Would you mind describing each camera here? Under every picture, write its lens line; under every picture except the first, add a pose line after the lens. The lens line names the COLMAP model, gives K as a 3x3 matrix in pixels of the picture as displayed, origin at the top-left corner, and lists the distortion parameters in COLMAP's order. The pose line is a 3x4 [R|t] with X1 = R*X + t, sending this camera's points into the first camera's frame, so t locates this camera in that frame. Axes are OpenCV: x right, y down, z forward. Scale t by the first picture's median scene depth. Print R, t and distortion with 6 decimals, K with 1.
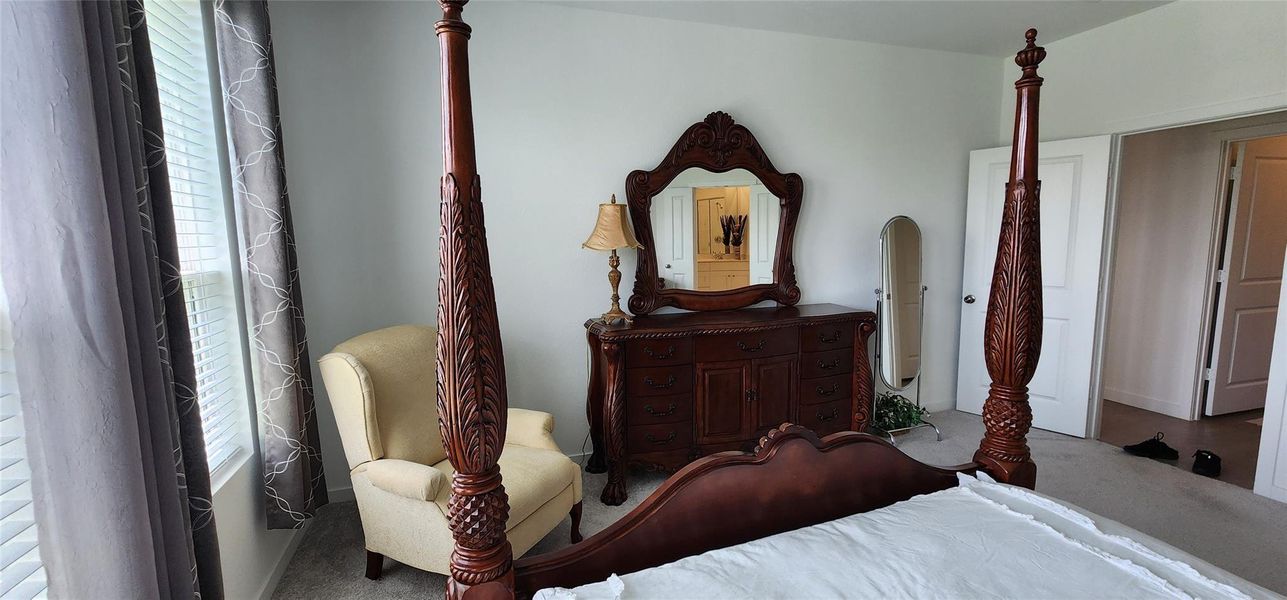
lens RADIAL K [[530.2, 0, 639.9], [0, 530.2, 303.0], [0, 0, 1]] dist [-0.001493, -0.000517]
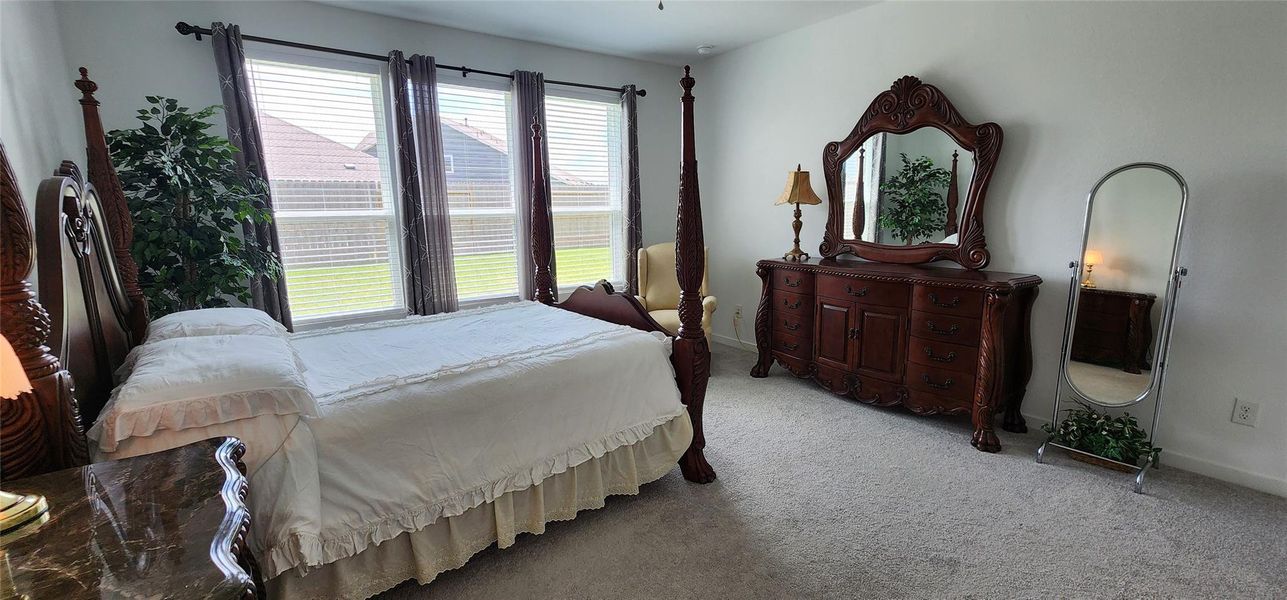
lens RADIAL K [[530.2, 0, 639.9], [0, 530.2, 303.0], [0, 0, 1]] dist [-0.001493, -0.000517]
pose [[0.350181, 0.184123, -0.918407, 1.053034], [-0.114092, 0.981574, 0.153285, -0.015123], [0.929708, 0.051105, 0.364735, 0.137116]]
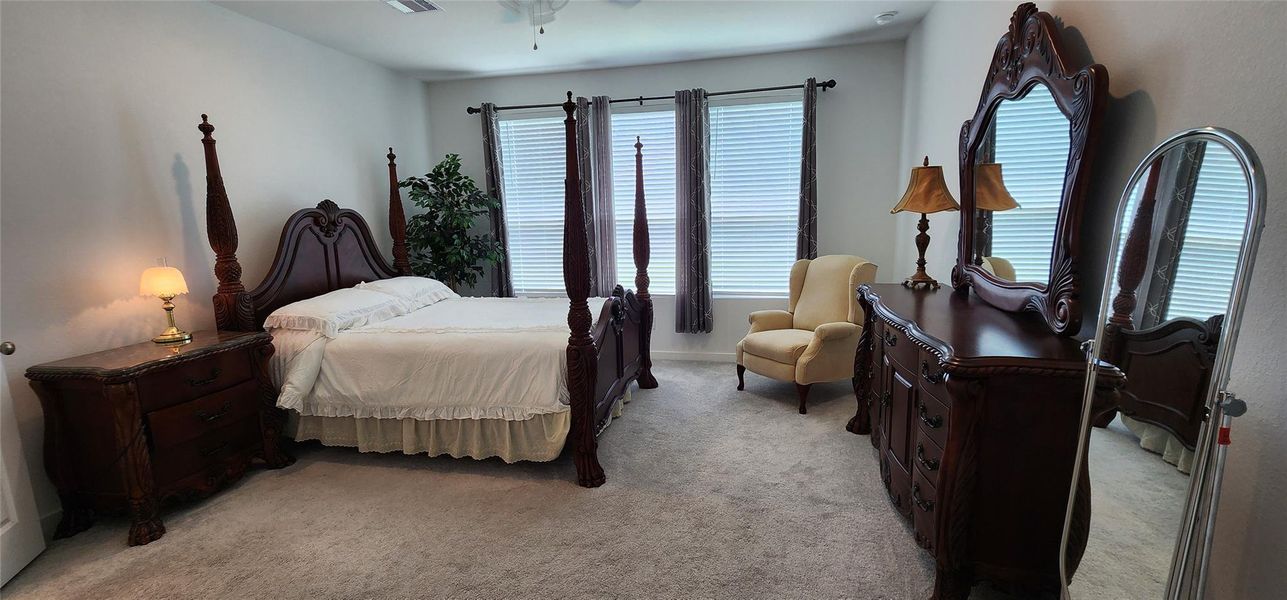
lens RADIAL K [[530.2, 0, 639.9], [0, 530.2, 303.0], [0, 0, 1]] dist [-0.001493, -0.000517]
pose [[-0.477248, 0.176736, -0.860813, 1.027631], [-0.079241, 0.966922, 0.242454, -0.128933], [0.875189, 0.183922, -0.447457, 0.965879]]
